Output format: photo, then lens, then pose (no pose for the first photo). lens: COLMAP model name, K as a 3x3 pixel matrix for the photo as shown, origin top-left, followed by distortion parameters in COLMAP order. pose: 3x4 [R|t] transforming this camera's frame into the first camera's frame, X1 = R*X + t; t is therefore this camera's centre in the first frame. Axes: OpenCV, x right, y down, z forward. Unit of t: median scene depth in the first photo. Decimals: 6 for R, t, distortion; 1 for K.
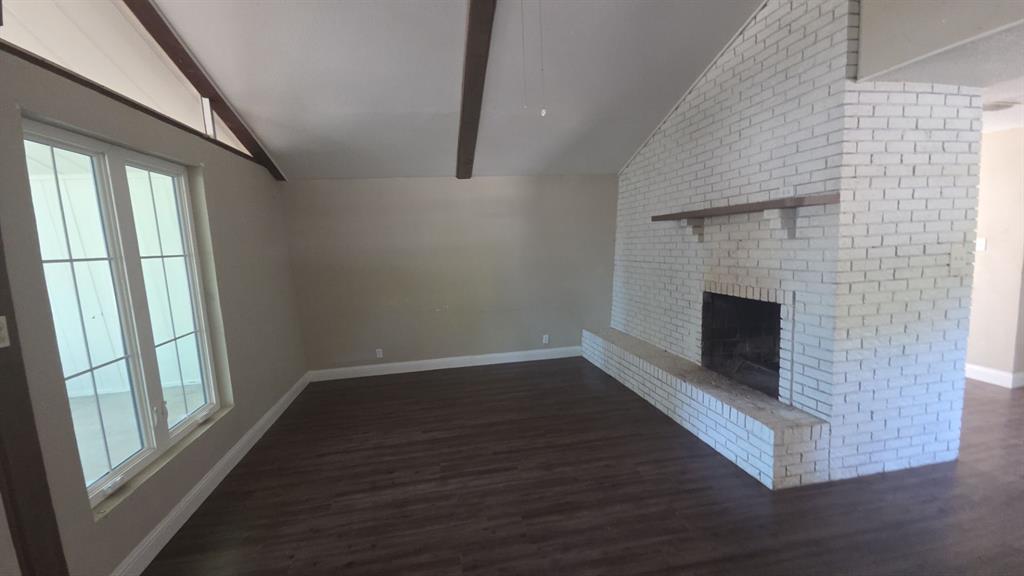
lens RADIAL K [[418.4, 0, 516.0], [0, 418.4, 295.2], [0, 0, 1]] dist [0.007935, -0.000853]
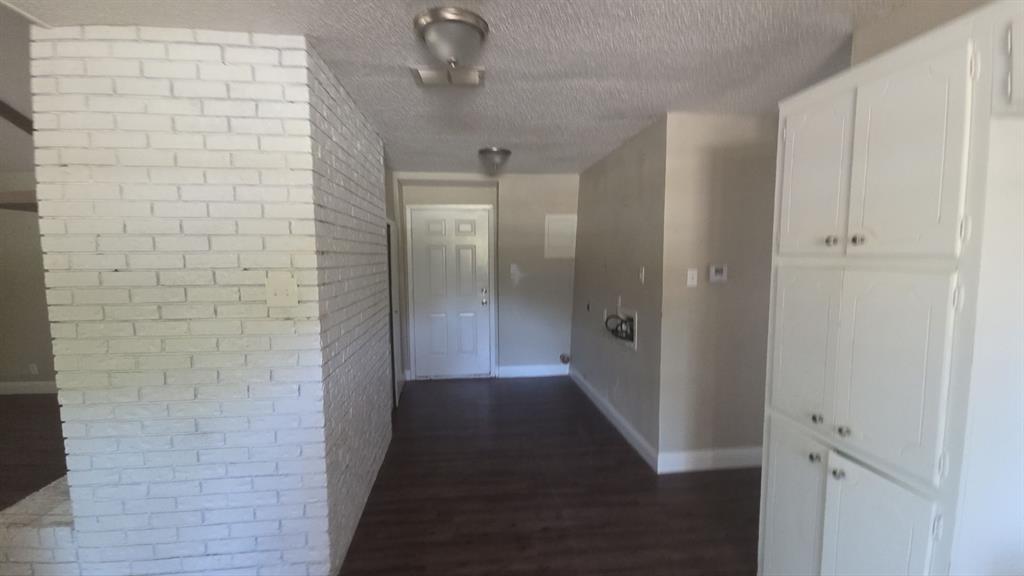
lens RADIAL K [[418.4, 0, 510.5], [0, 418.4, 297.9], [0, 0, 1]] dist [0.007935, -0.000853]
pose [[0.993814, 0.044519, -0.101744, 1.537744], [-0.046907, 0.998674, -0.021192, -0.085387], [0.100665, 0.025833, 0.994585, 0.392098]]
